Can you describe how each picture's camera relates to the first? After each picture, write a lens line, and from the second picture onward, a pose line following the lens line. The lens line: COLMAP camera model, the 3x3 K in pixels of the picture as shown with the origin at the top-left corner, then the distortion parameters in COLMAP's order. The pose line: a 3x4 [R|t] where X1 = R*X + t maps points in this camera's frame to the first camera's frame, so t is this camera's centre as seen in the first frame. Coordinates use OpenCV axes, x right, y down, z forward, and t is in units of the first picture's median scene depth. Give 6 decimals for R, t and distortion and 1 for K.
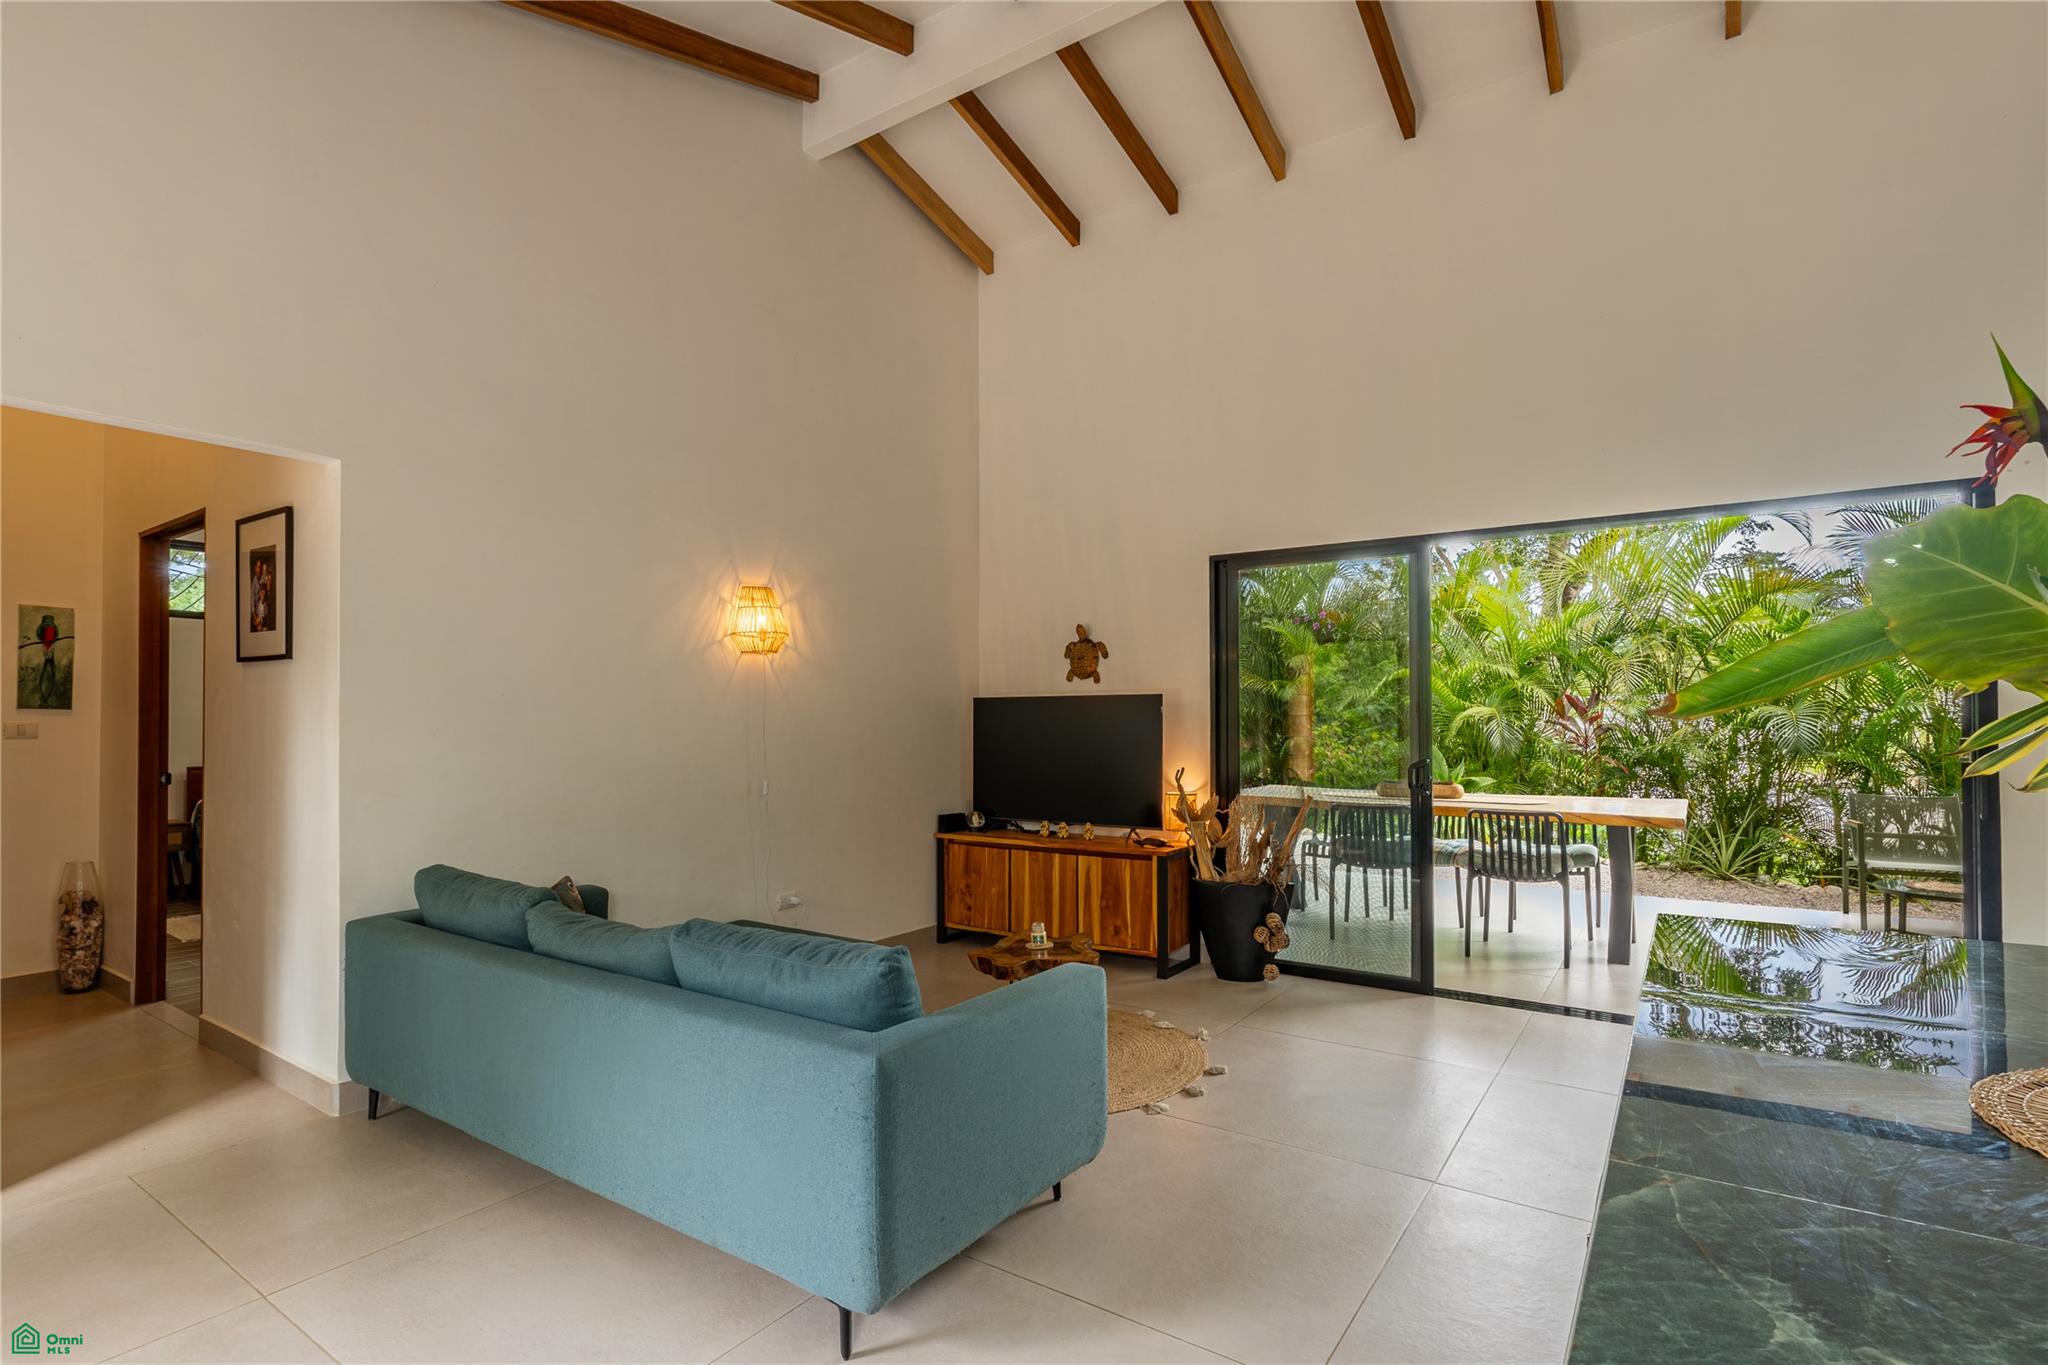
lens RADIAL K [[968.1, 0, 1045.0], [0, 968.1, 711.2], [0, 0, 1]] dist [-0.003960, -0.000879]
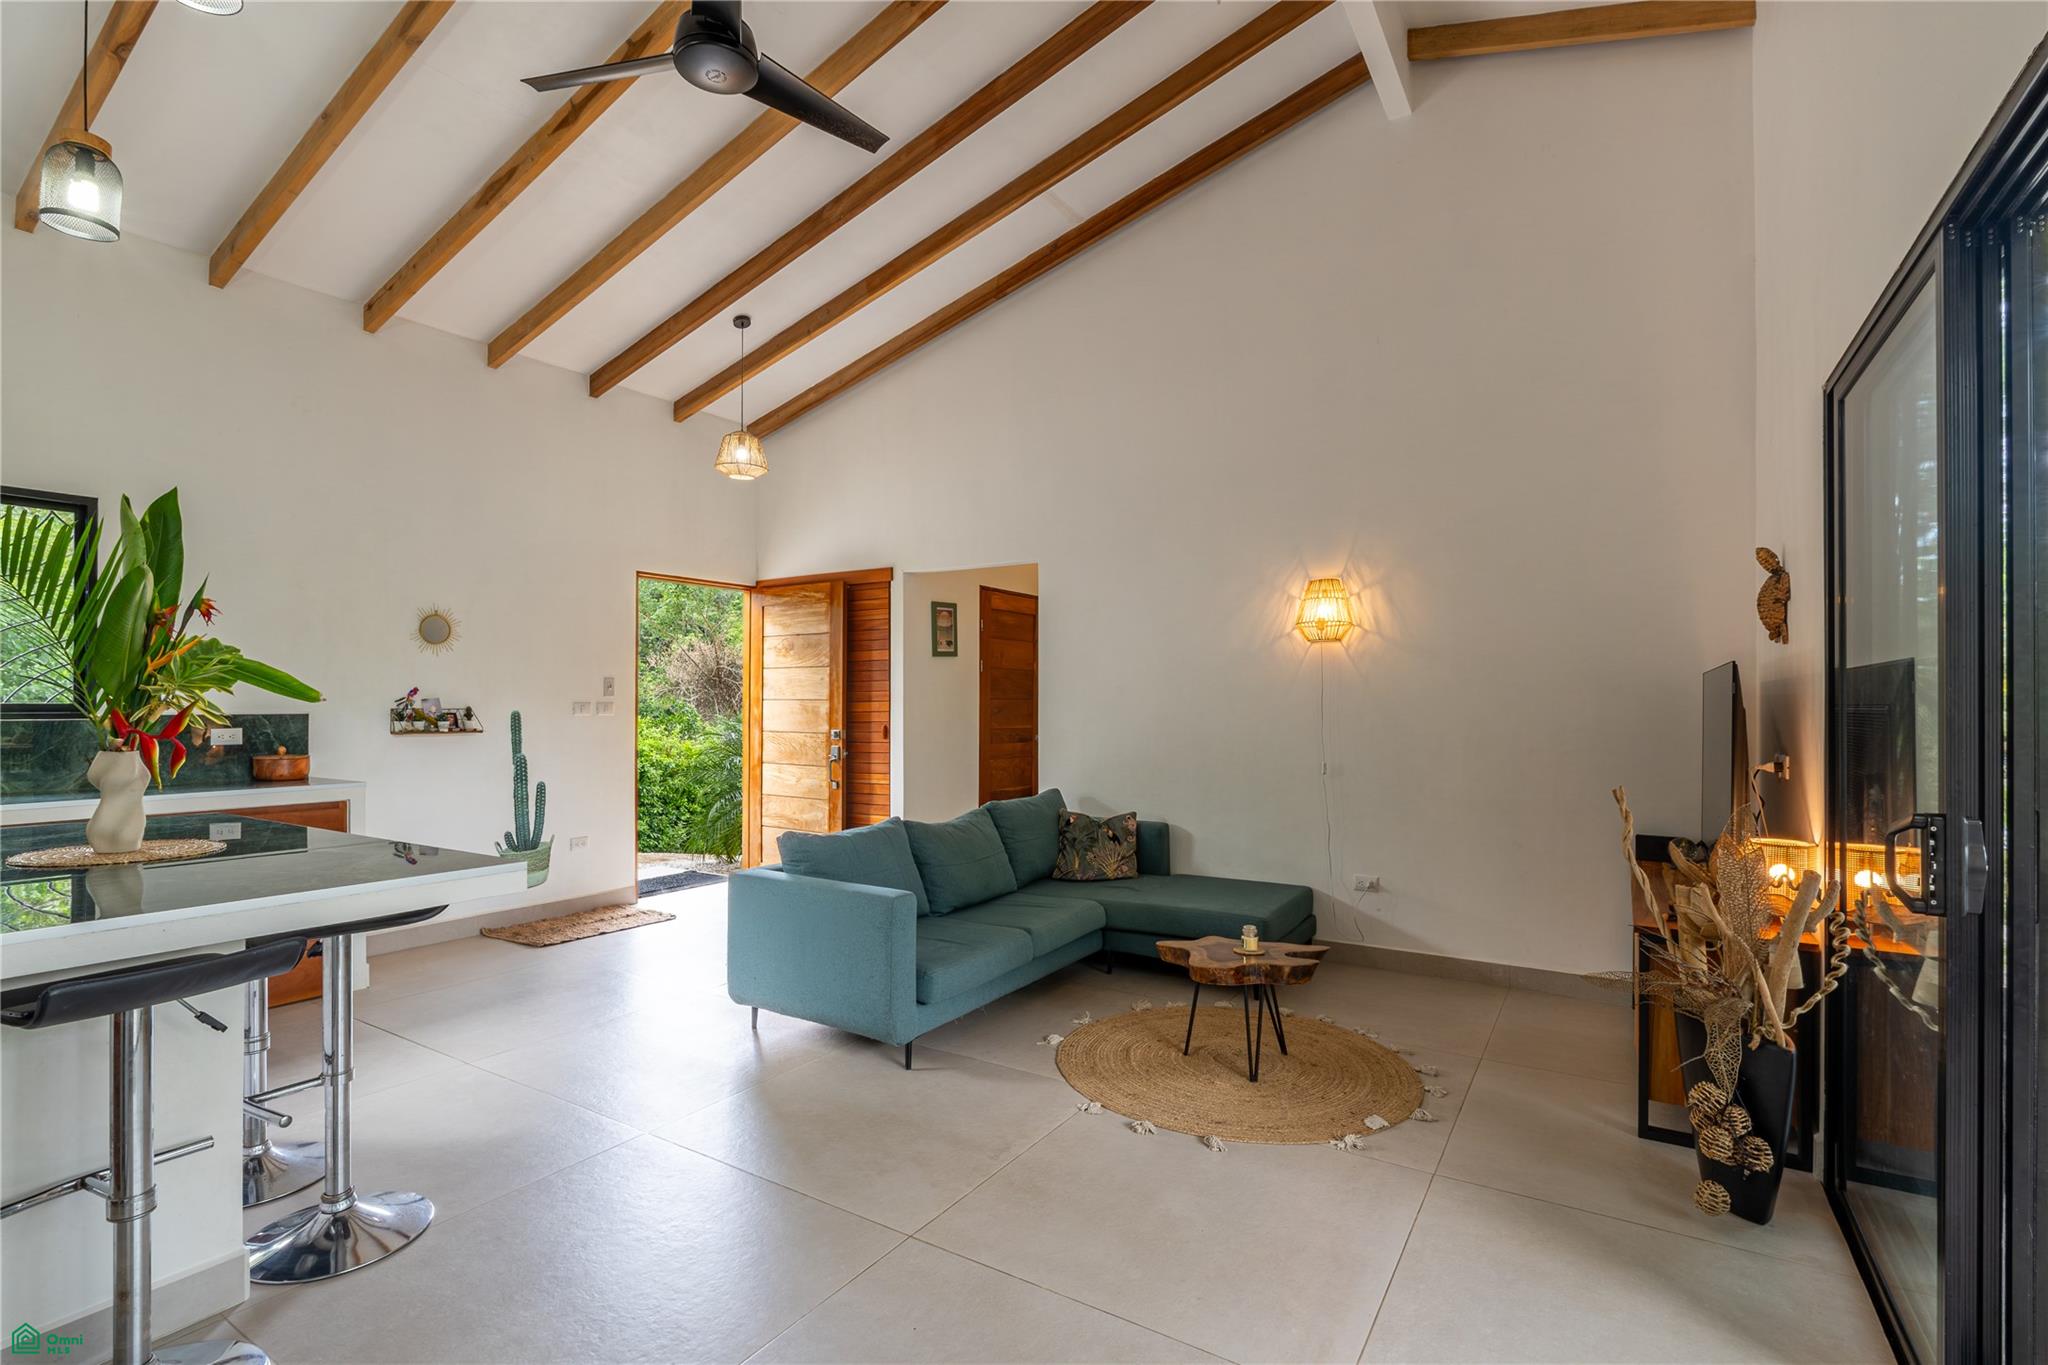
lens RADIAL K [[968.1, 0, 1026.1], [0, 968.1, 689.7], [0, 0, 1]] dist [-0.003960, -0.000879]
pose [[0.045720, -0.009092, -0.998913, 0.748701], [0.010327, 0.999909, -0.008629, -0.001327], [0.998901, -0.009921, 0.045809, 0.620972]]
